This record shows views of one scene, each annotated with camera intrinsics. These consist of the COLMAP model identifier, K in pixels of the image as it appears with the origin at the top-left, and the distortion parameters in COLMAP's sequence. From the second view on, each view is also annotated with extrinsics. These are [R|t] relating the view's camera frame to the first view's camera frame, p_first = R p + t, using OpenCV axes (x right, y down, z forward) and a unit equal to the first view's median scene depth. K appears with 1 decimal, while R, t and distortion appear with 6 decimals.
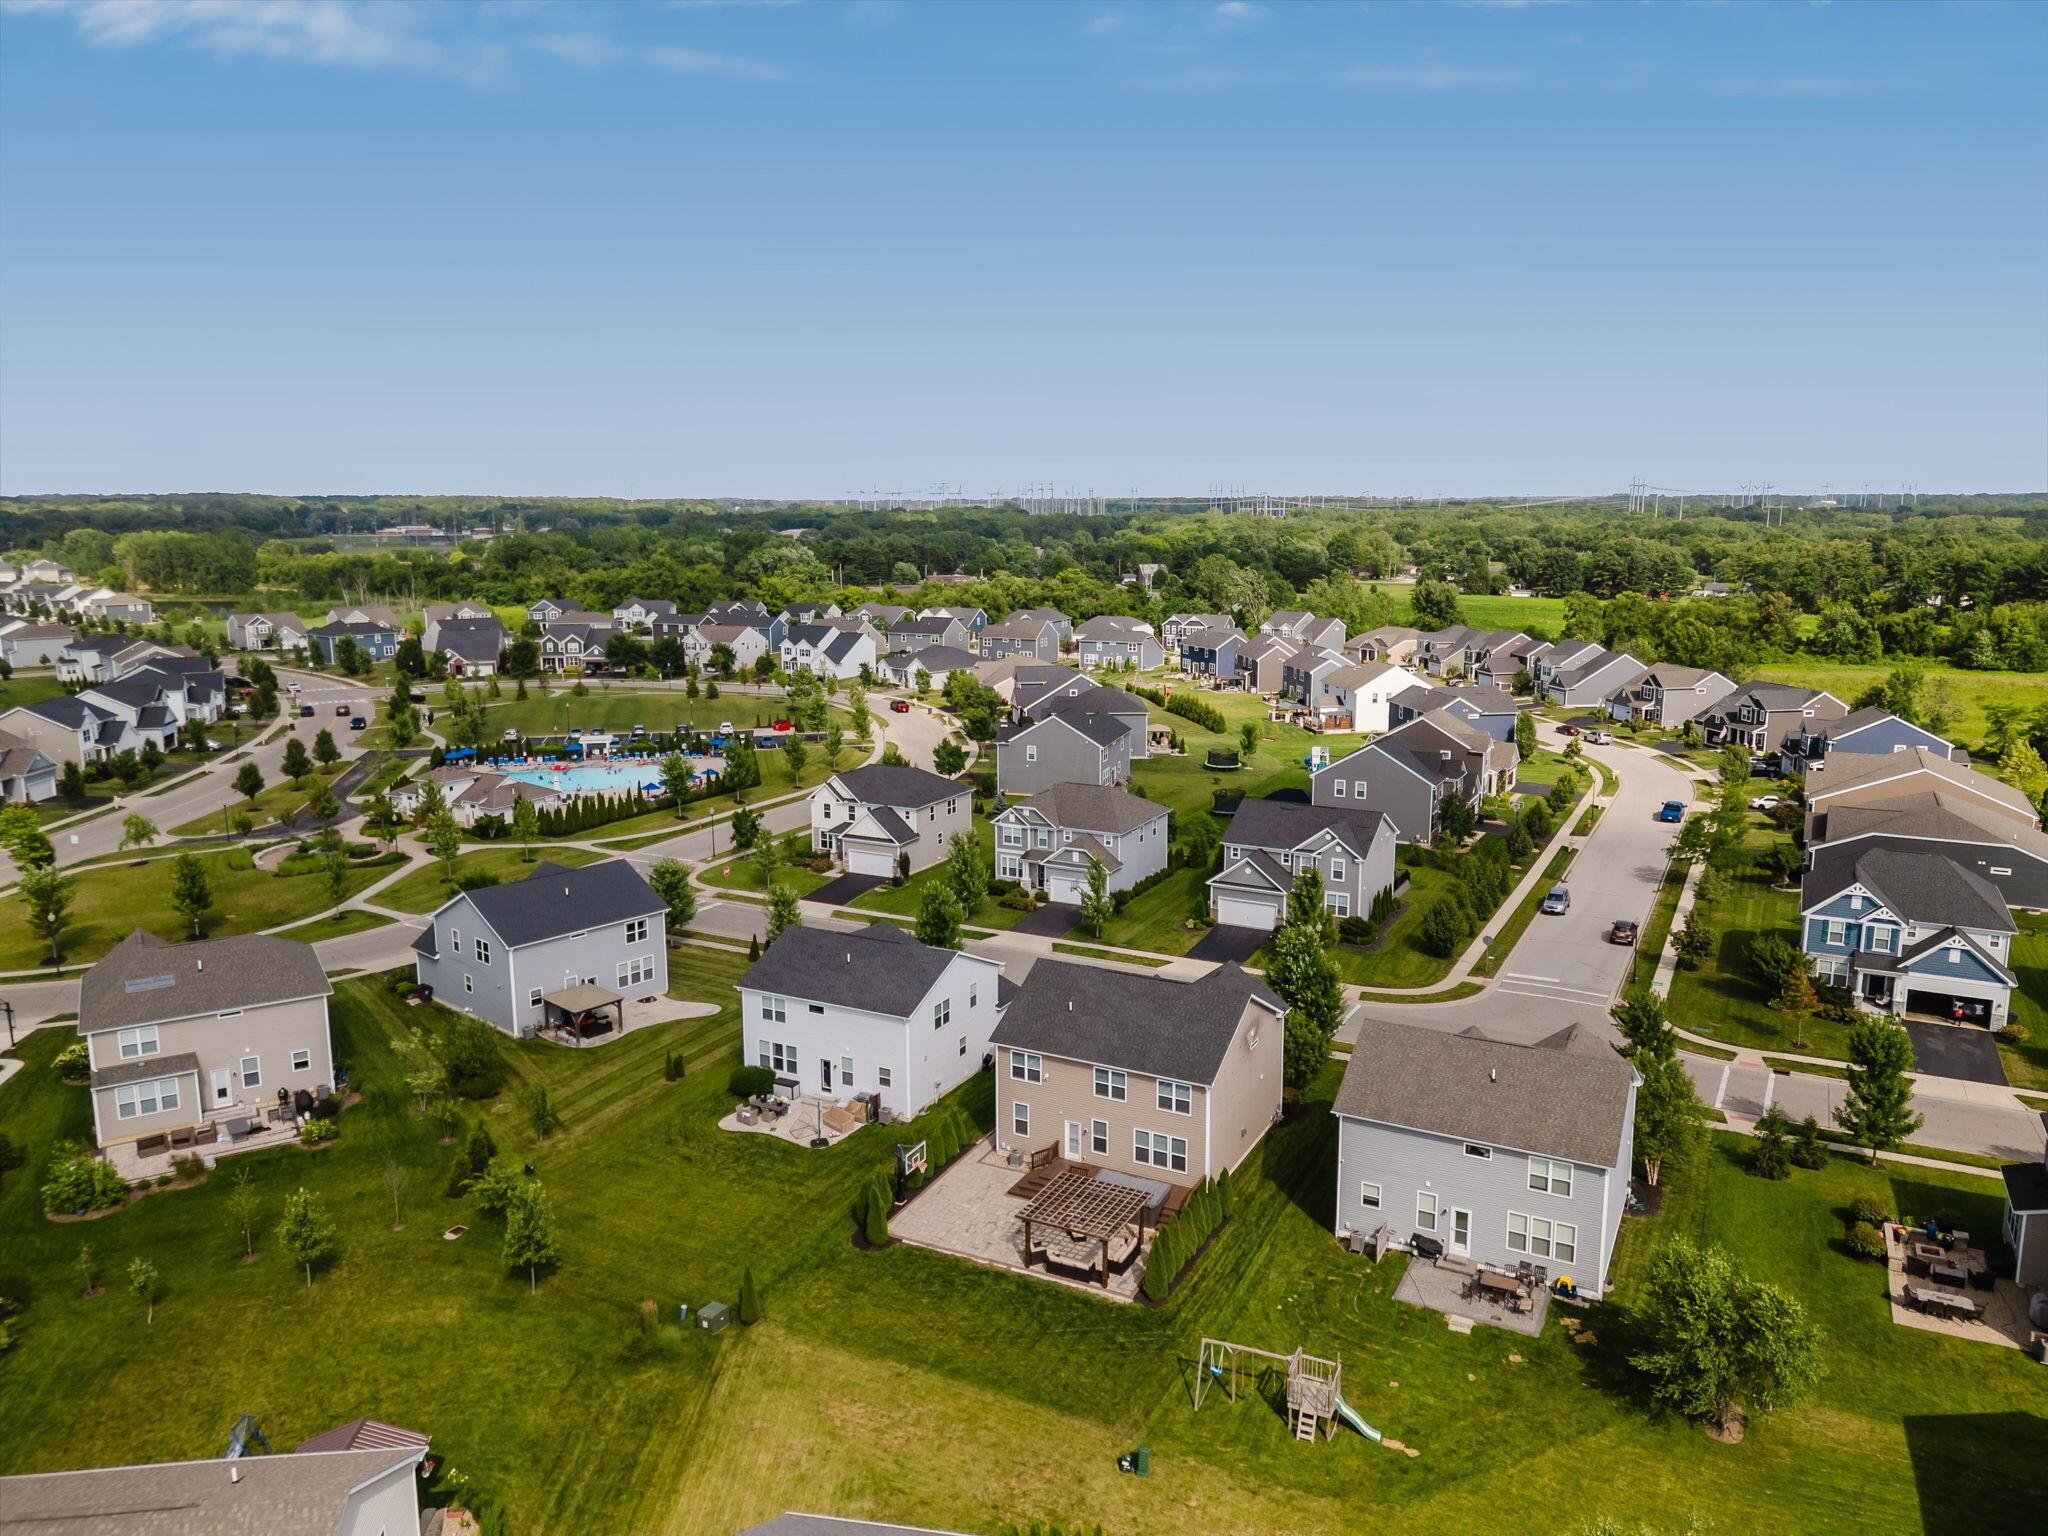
lens RADIAL K [[1431.1, 0, 1025.3], [0, 1431.1, 764.6], [0, 0, 1]] dist [0.084201, -0.090770]
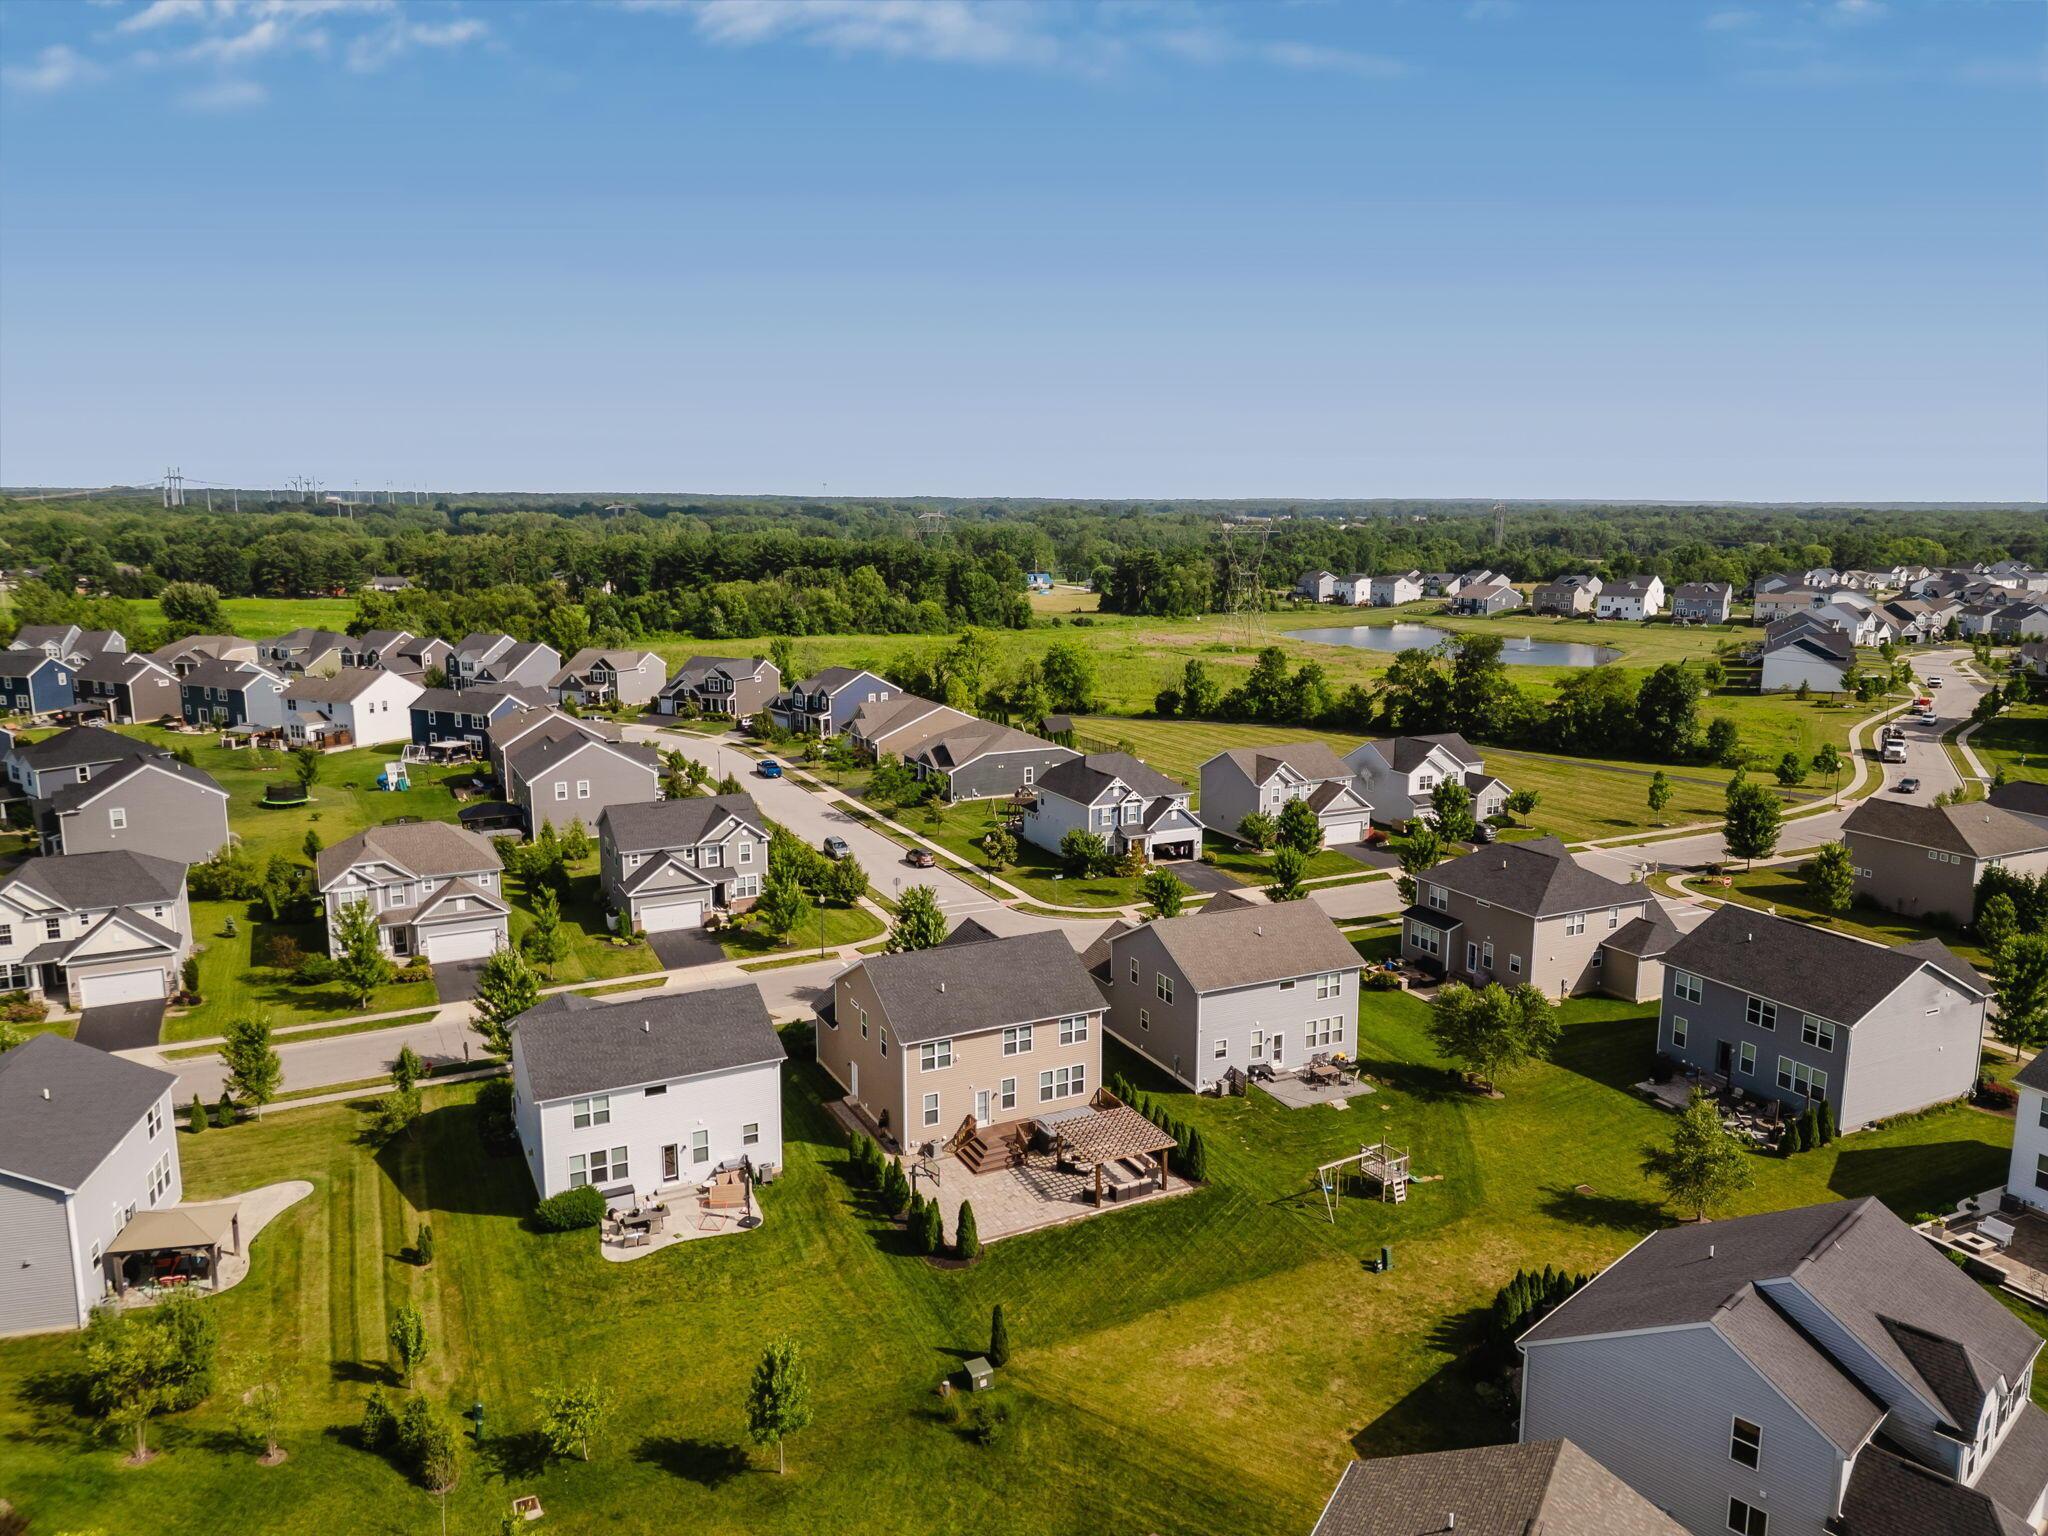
lens RADIAL K [[1431.1, 0, 1025.3], [0, 1431.1, 764.6], [0, 0, 1]] dist [0.084201, -0.090770]
pose [[0.581964, -0.143309, 0.800488, -0.632991], [0.140716, 0.987247, 0.074443, -0.049809], [-0.800948, 0.069318, 0.594708, 0.283438]]
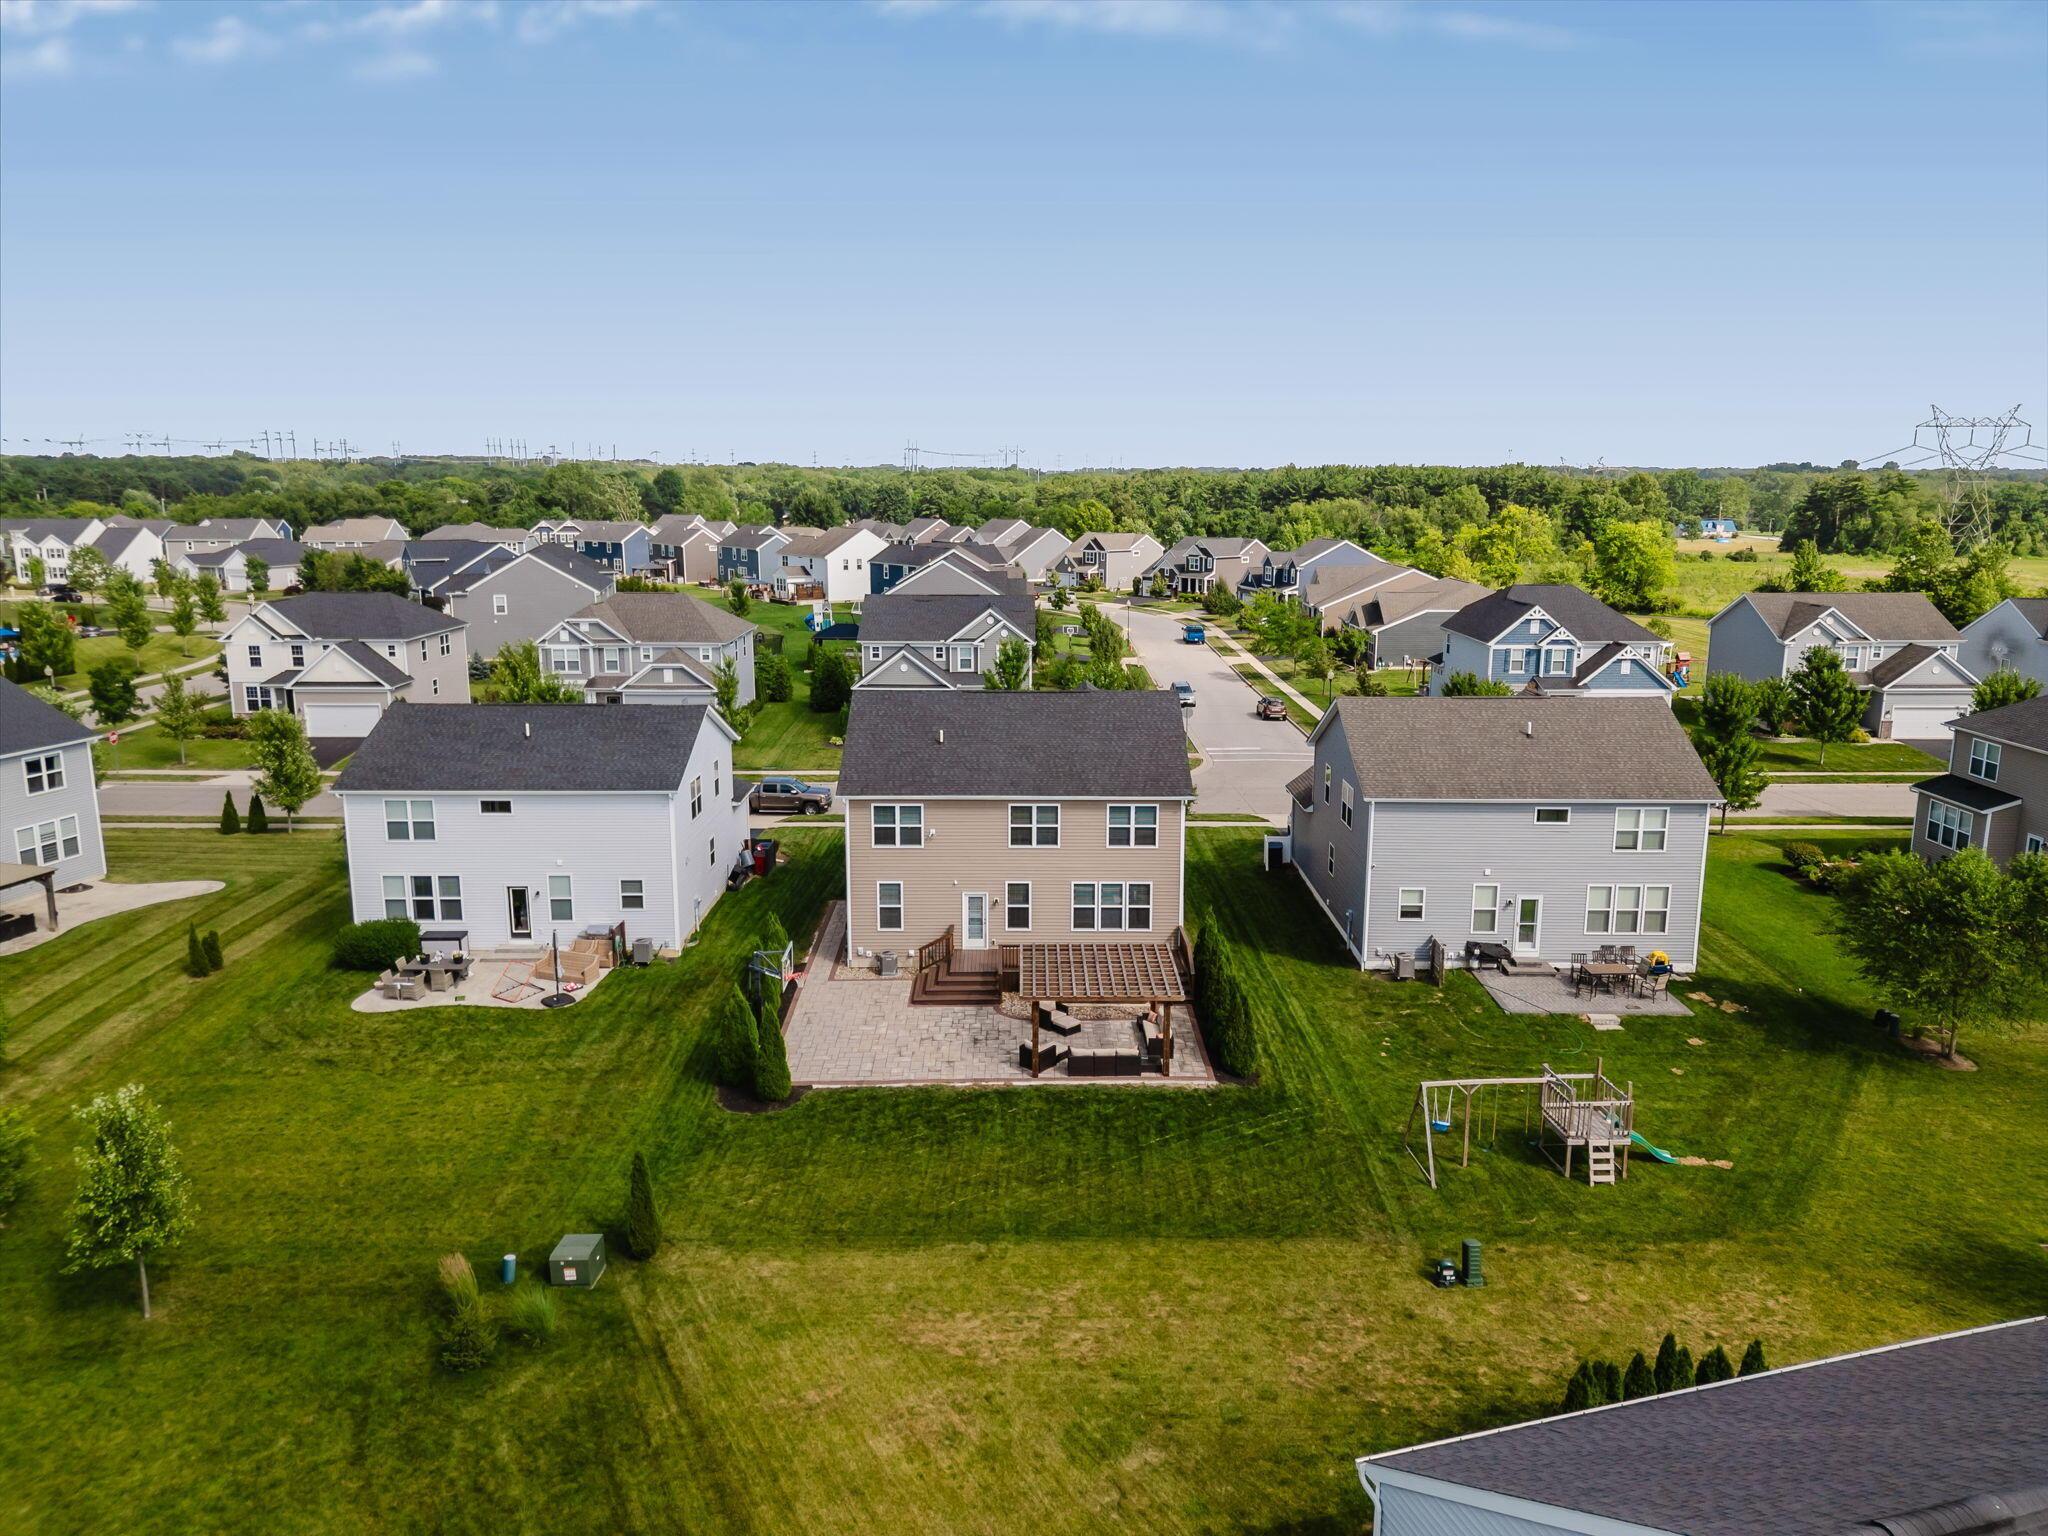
lens RADIAL K [[1431.1, 0, 1025.3], [0, 1431.1, 764.6], [0, 0, 1]] dist [0.084201, -0.090770]
pose [[0.884094, -0.086726, 0.459191, -0.213758], [0.078812, 0.996224, 0.036413, 0.138333], [-0.460615, 0.003997, 0.887591, 0.322085]]
